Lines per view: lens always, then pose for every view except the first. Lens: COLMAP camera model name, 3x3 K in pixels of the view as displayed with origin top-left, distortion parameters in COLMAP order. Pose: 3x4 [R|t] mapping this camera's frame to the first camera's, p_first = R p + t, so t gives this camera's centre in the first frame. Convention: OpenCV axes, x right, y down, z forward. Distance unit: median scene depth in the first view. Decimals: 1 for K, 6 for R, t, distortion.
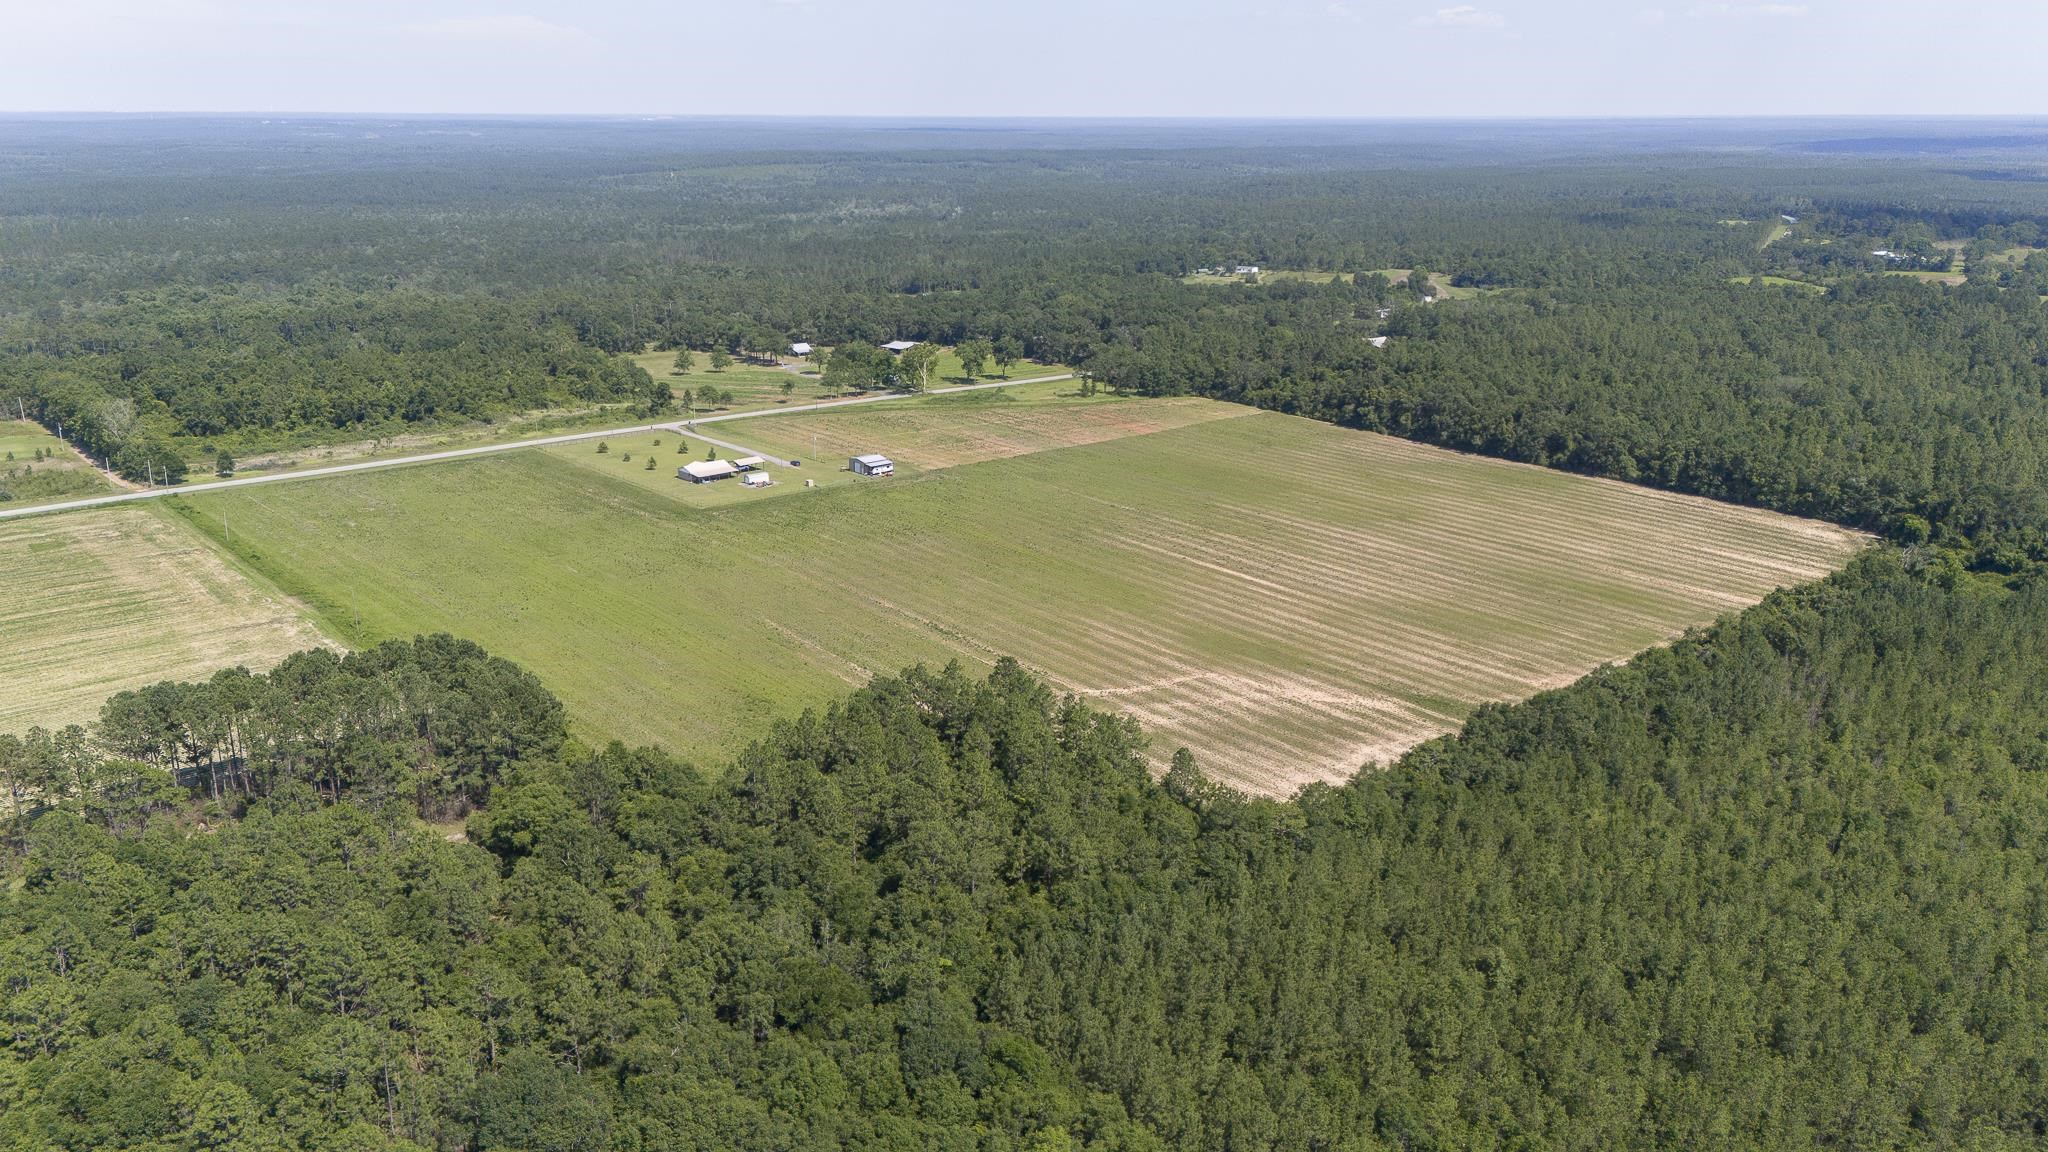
lens RADIAL K [[1493.3, 0, 1030.2], [0, 1493.3, 580.1], [0, 0, 1]] dist [0.062489, -0.014739]
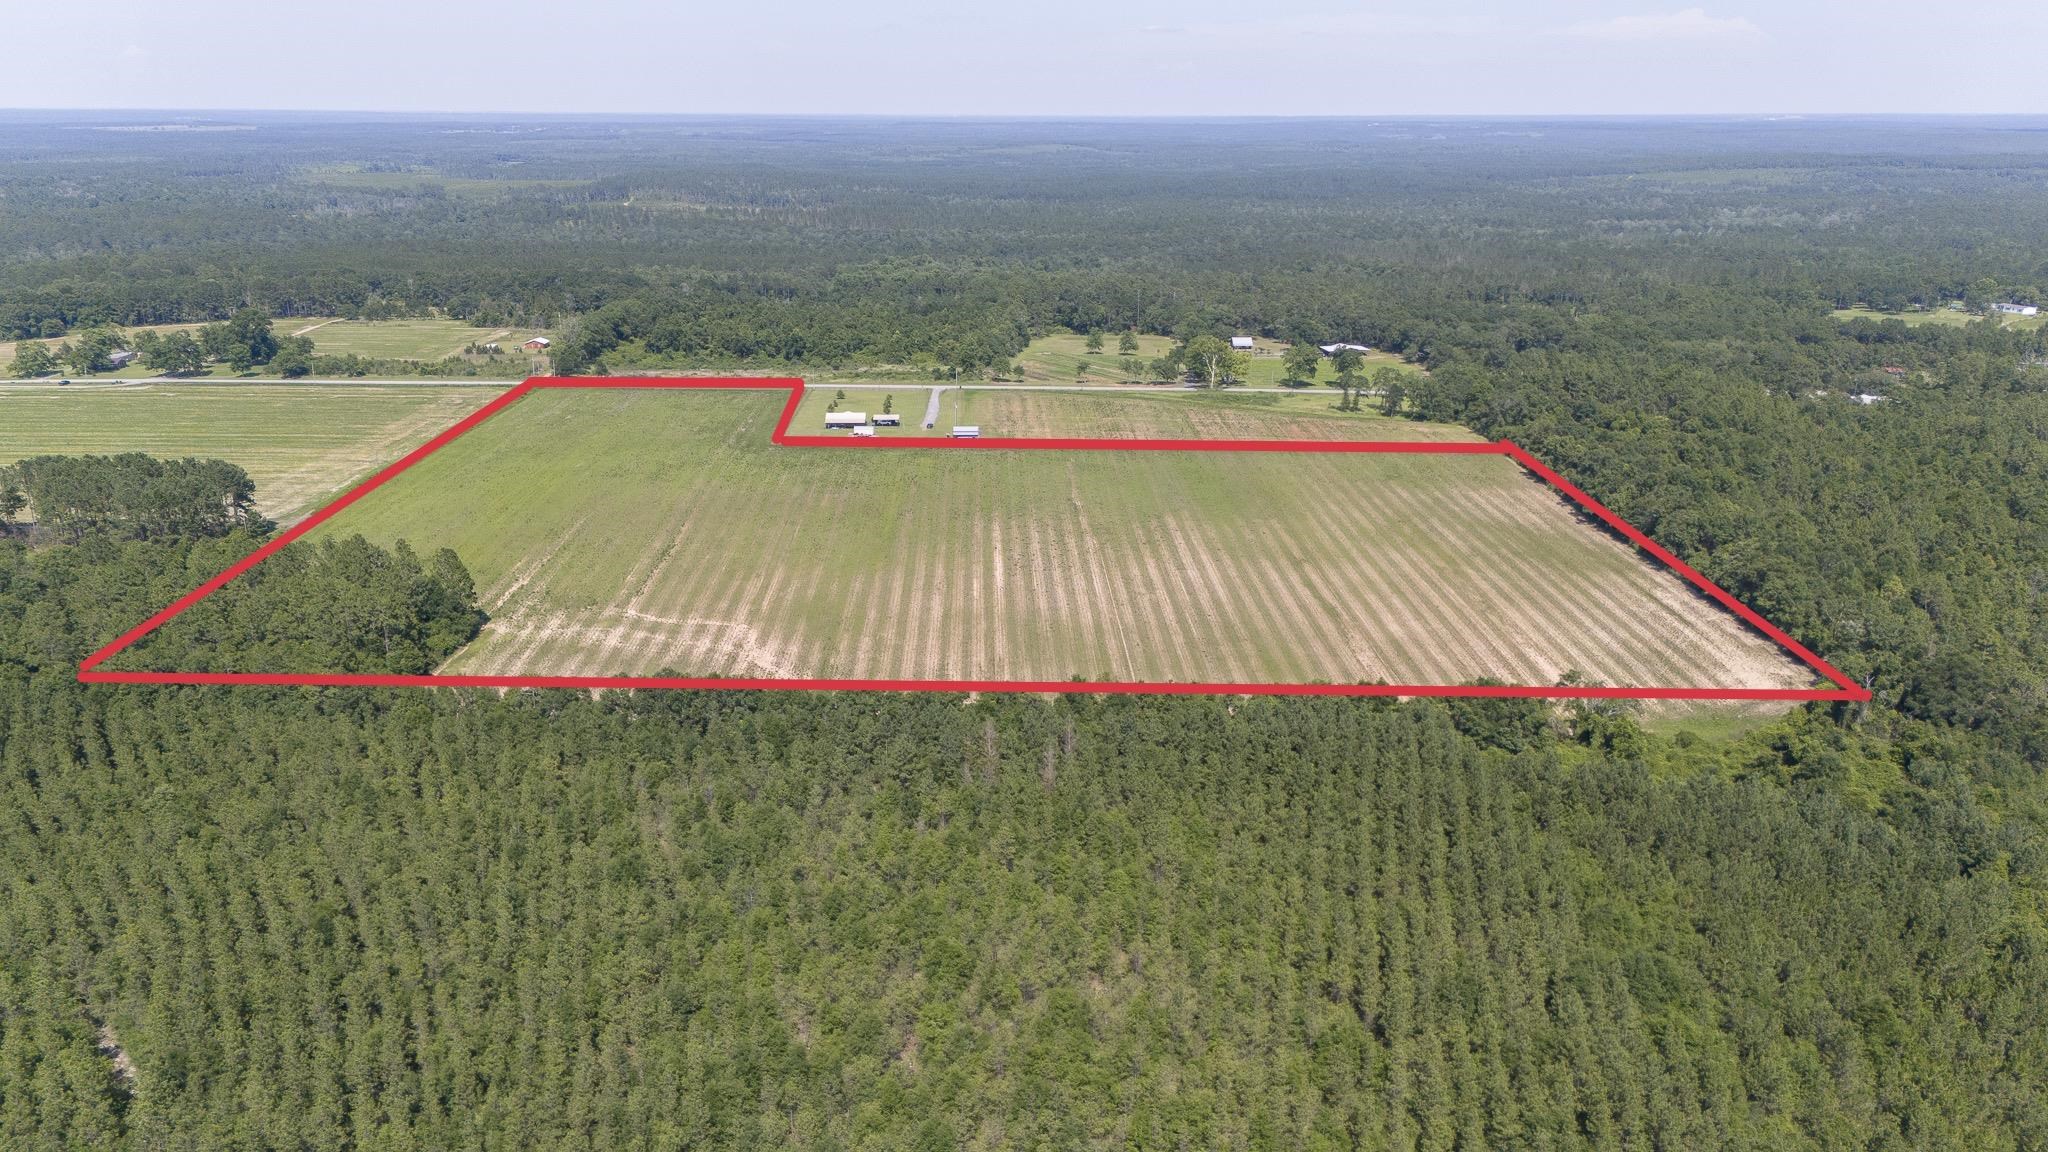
lens RADIAL K [[1493.3, 0, 1023.5], [0, 1493.3, 562.7], [0, 0, 1]] dist [0.062489, -0.014739]
pose [[0.772995, 0.184052, -0.607127, 0.769087], [-0.191142, 0.980089, 0.053754, -0.065637], [0.604932, 0.074495, 0.792785, 0.210311]]
